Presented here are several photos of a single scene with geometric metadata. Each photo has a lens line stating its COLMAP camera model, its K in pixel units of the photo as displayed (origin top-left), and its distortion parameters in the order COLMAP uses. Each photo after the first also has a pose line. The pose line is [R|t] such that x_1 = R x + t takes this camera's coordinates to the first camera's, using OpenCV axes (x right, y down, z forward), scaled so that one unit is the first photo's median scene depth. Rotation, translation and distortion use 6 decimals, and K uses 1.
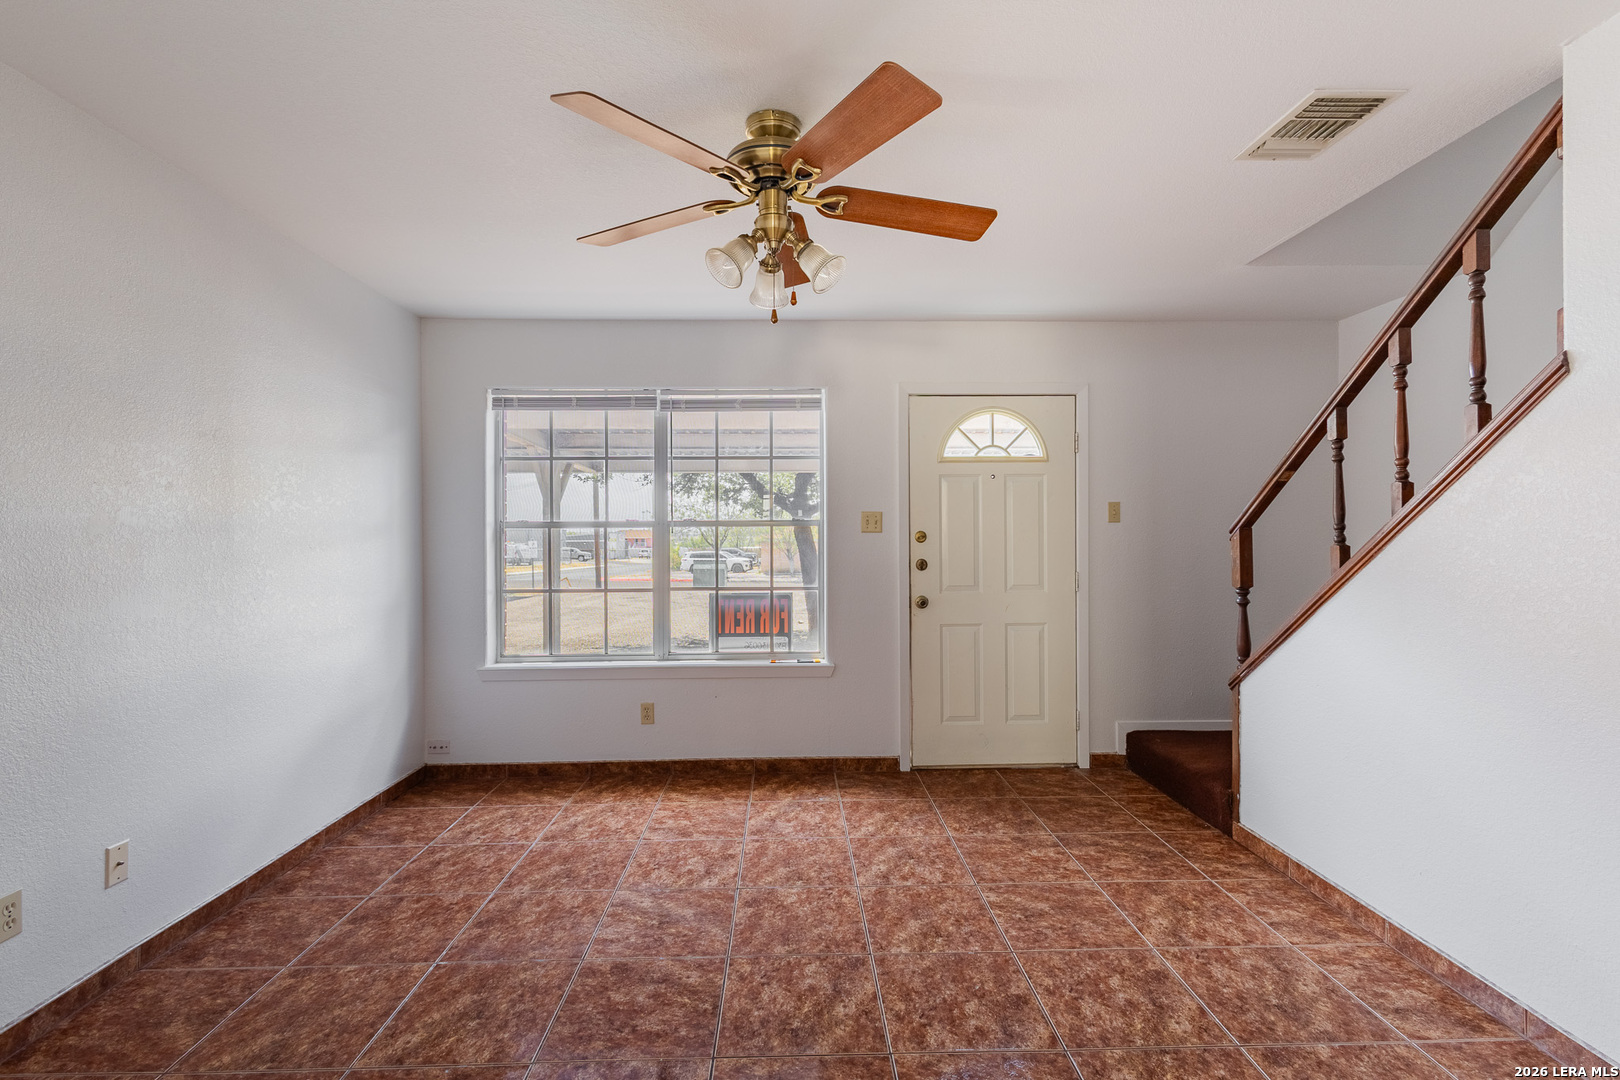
lens RADIAL K [[737.0, 0, 811.5], [0, 737.0, 535.9], [0, 0, 1]] dist [0.010523, -0.004684]
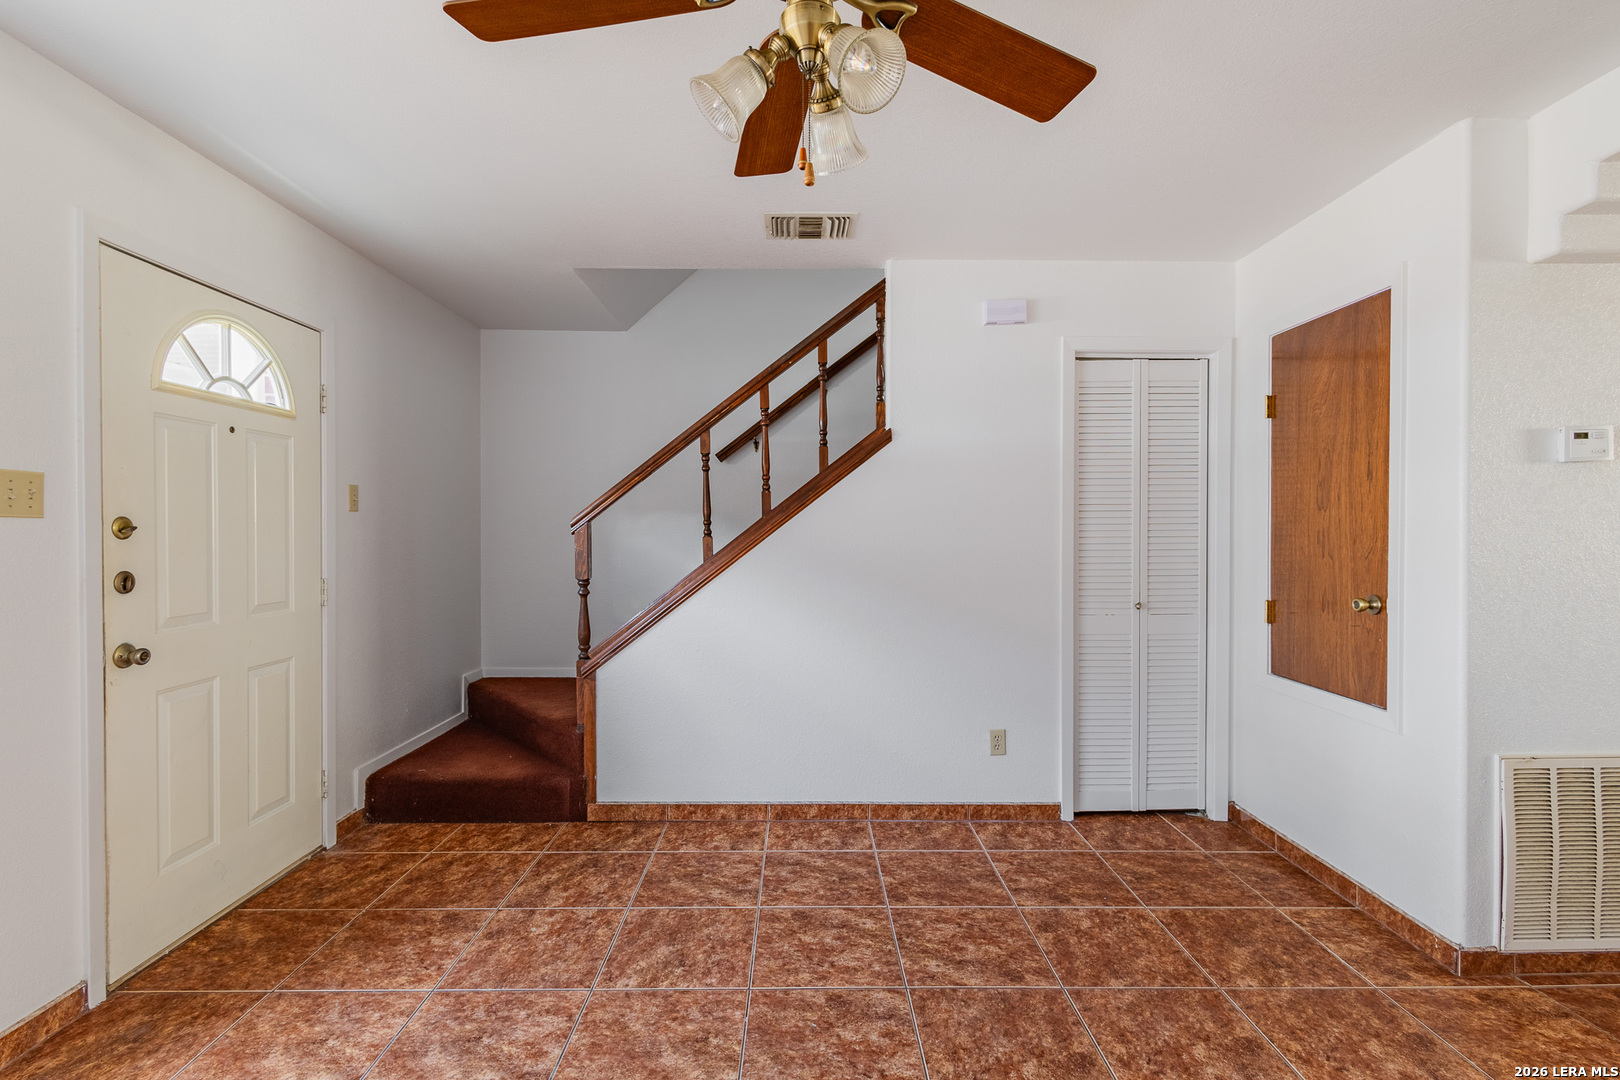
lens RADIAL K [[737.0, 0, 809.6], [0, 737.0, 537.2], [0, 0, 1]] dist [0.010523, -0.004684]
pose [[0.020999, -0.002943, 0.999775, -0.482583], [-0.002405, 0.999993, 0.002995, 0.007075], [-0.999777, -0.002467, 0.020992, 0.700229]]
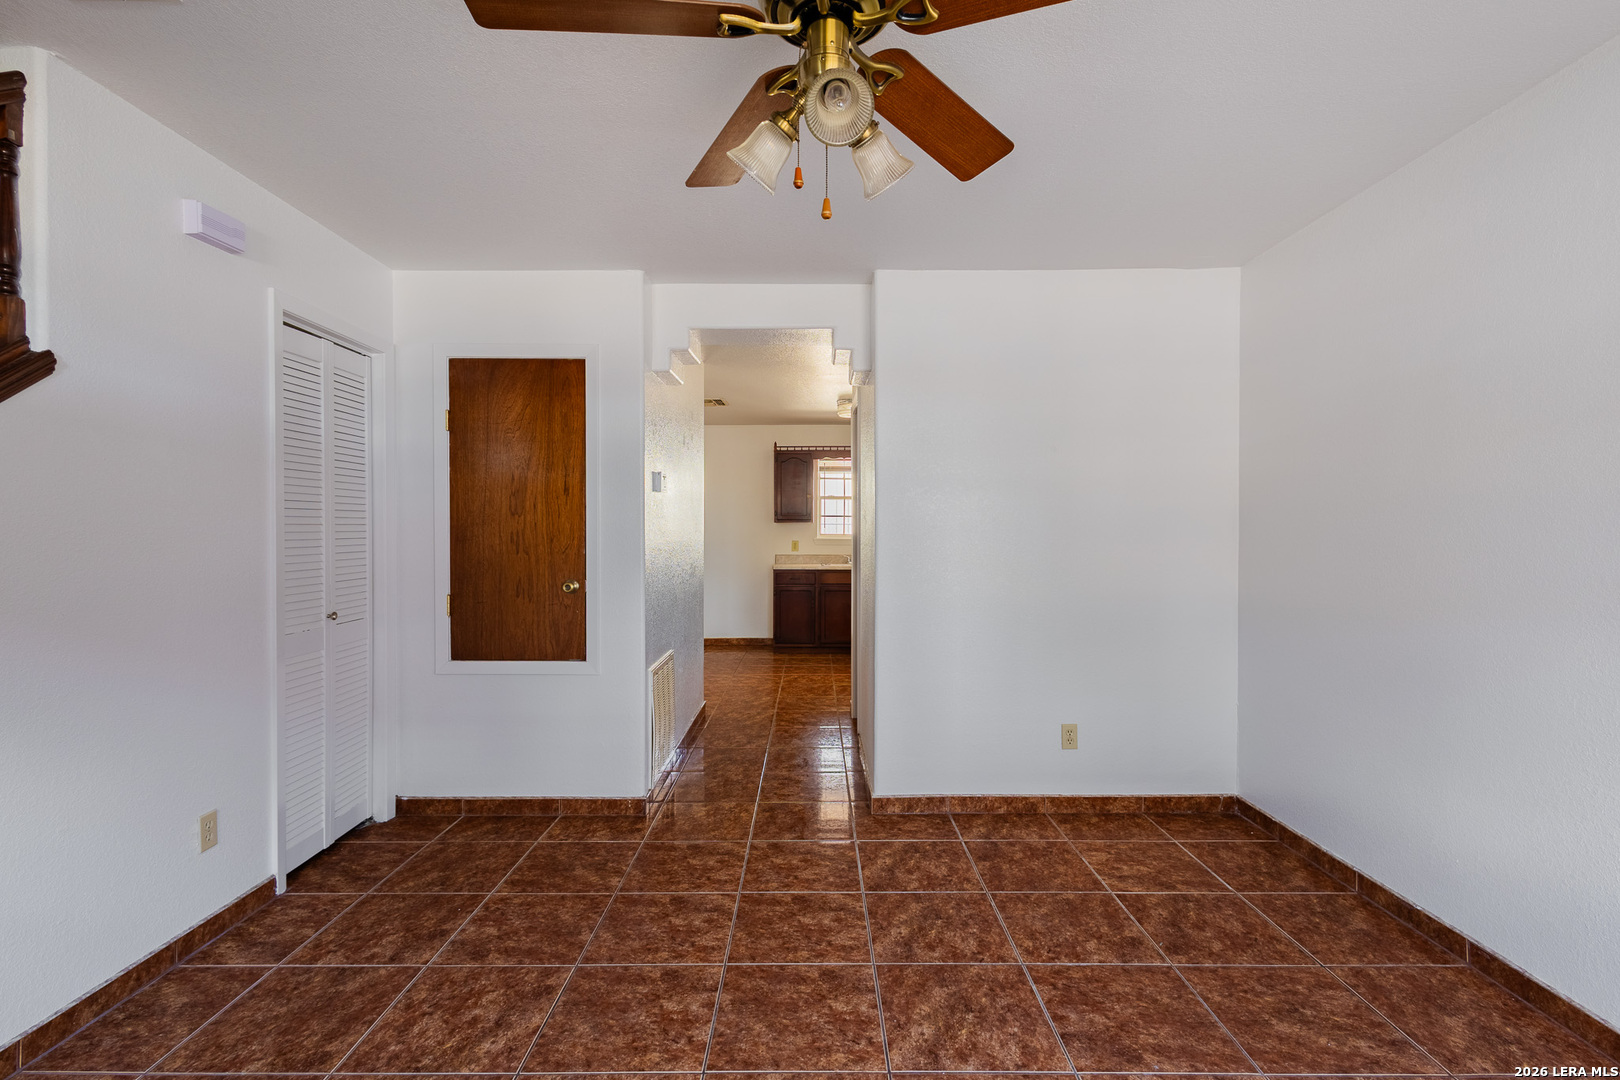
lens RADIAL K [[737.0, 0, 809.6], [0, 737.0, 535.7], [0, 0, 1]] dist [0.010523, -0.004684]
pose [[-0.999337, 0.005774, 0.035946, -0.042167], [0.005887, 0.999978, 0.003052, 0.004817], [-0.035927, 0.003261, -0.999349, 1.200591]]
